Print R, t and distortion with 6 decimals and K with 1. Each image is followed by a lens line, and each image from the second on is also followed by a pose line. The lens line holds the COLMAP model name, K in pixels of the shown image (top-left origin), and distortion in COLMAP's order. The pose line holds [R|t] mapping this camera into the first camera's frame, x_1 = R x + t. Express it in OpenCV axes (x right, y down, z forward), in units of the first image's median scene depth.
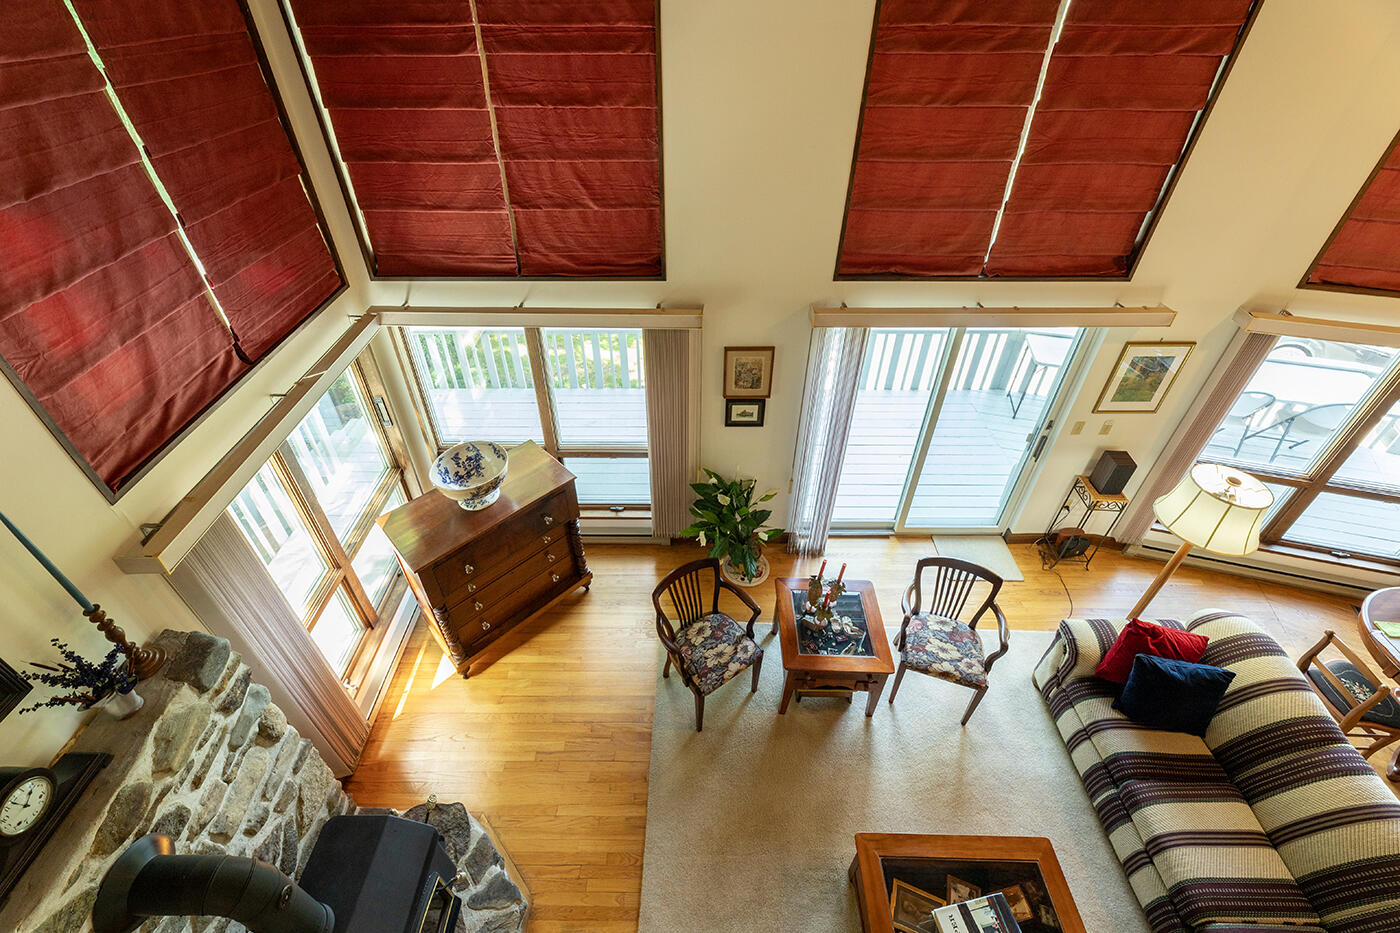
lens RADIAL K [[602.2, 0, 695.3], [0, 602.2, 454.3], [0, 0, 1]] dist [-0.002545, 0.000111]
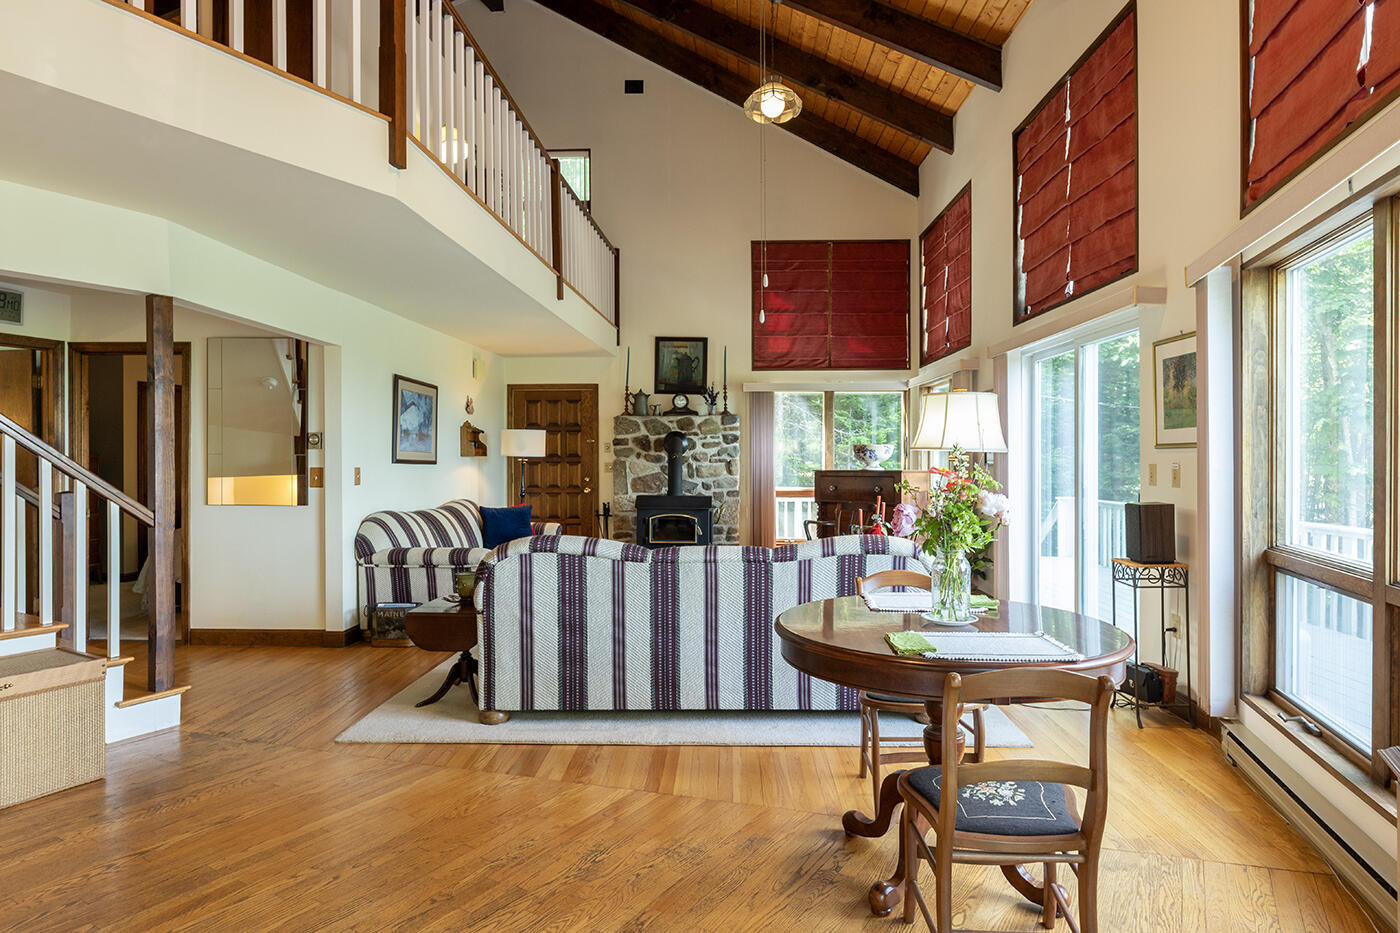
lens RADIAL K [[794.0, 0, 702.0], [0, 794.0, 466.1], [0, 0, 1]] dist [-0.015607, -0.001676]
pose [[-0.042071, -0.006191, -0.999095, 1.973187], [-0.628896, 0.777188, 0.021667, 0.331609], [0.776351, 0.629238, -0.036591, 0.735091]]
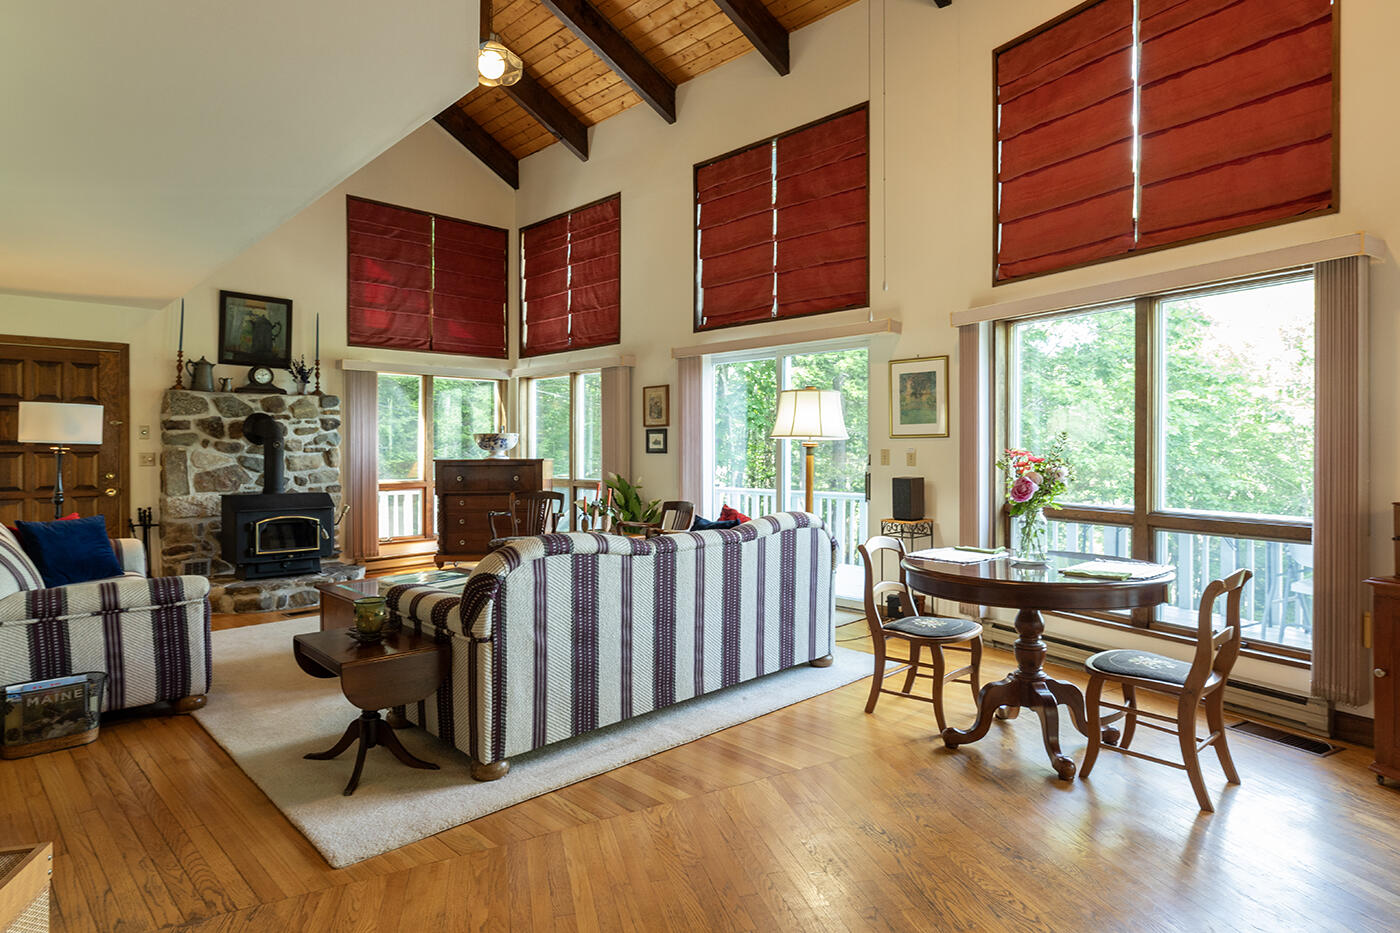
lens RADIAL K [[794.0, 0, 692.0], [0, 794.0, 460.8], [0, 0, 1]] dist [-0.015607, -0.001676]
pose [[0.698412, -0.007620, -0.715655, 1.654599], [-0.440280, 0.783770, -0.438017, 0.832382], [0.564246, 0.621005, 0.544039, 0.123419]]
